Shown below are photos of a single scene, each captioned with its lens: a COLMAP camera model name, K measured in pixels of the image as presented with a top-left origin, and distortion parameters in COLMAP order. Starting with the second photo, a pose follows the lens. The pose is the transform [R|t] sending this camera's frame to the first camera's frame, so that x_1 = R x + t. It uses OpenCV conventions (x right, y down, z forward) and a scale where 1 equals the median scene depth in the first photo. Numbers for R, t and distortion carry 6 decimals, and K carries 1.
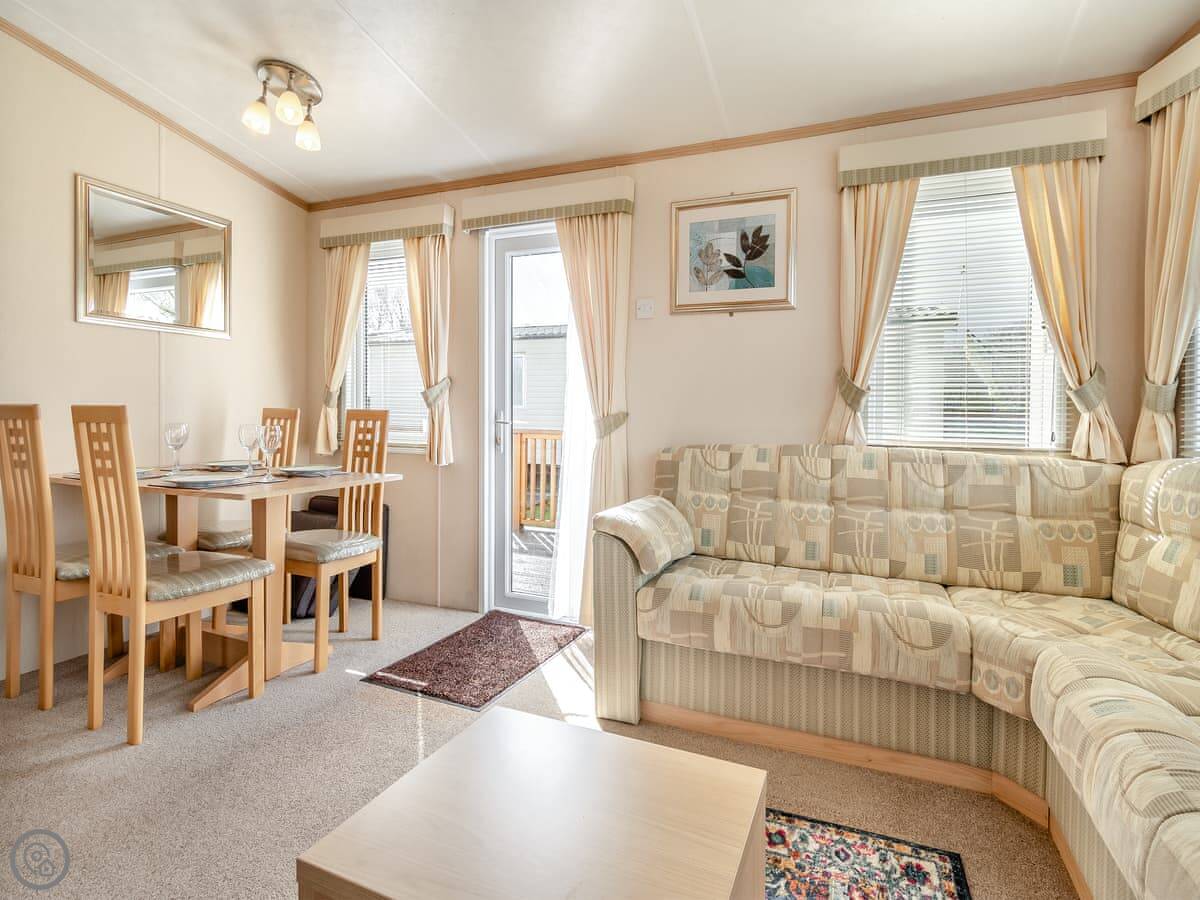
lens RADIAL K [[591.4, 0, 646.7], [0, 591.4, 428.7], [0, 0, 1]] dist [0.001372, 0.000042]
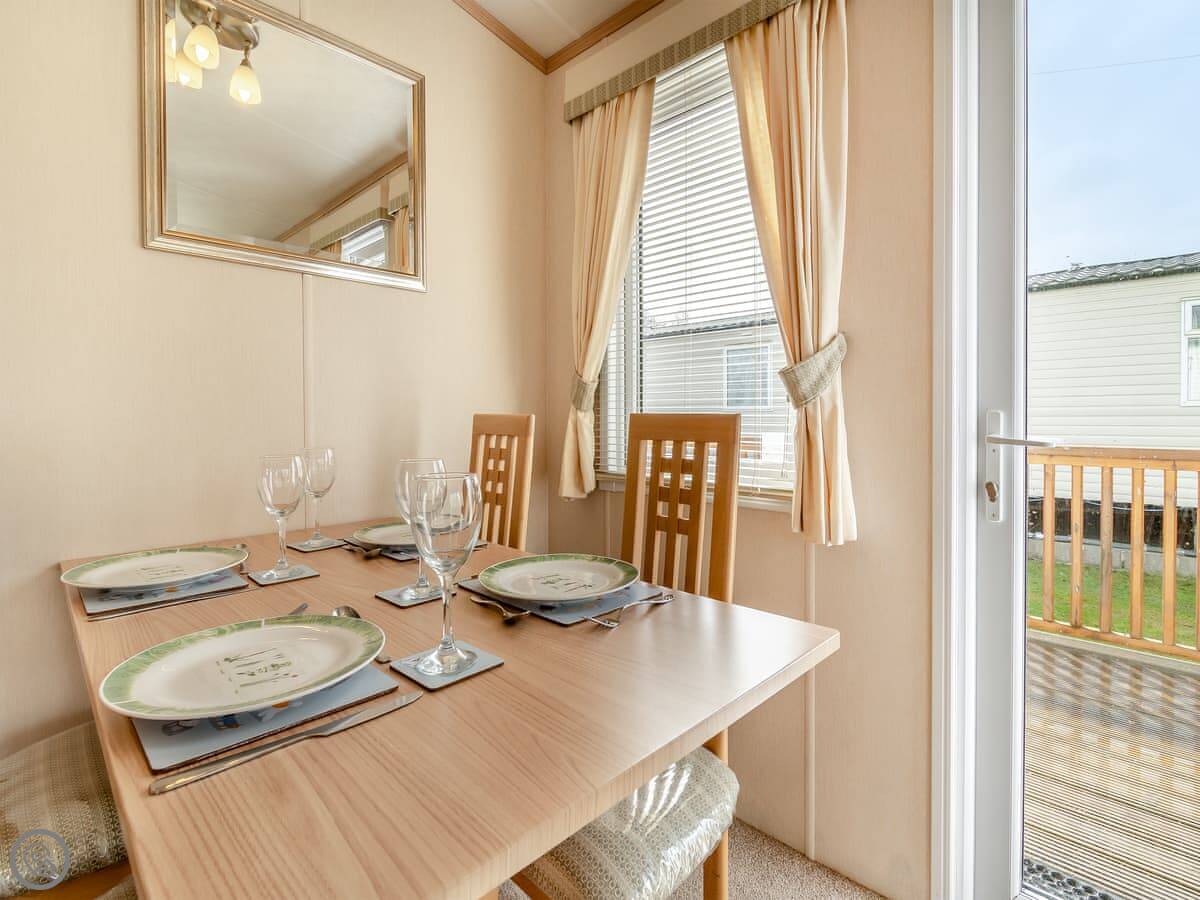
lens RADIAL K [[577.2, 0, 598.9], [0, 577.2, 426.5], [0, 0, 1]] dist [0.004217, -0.000212]
pose [[0.915379, -0.010335, -0.402461, -0.331951], [0.006744, 0.999924, -0.010339, -0.018058], [0.402537, 0.006750, 0.915379, 0.561666]]
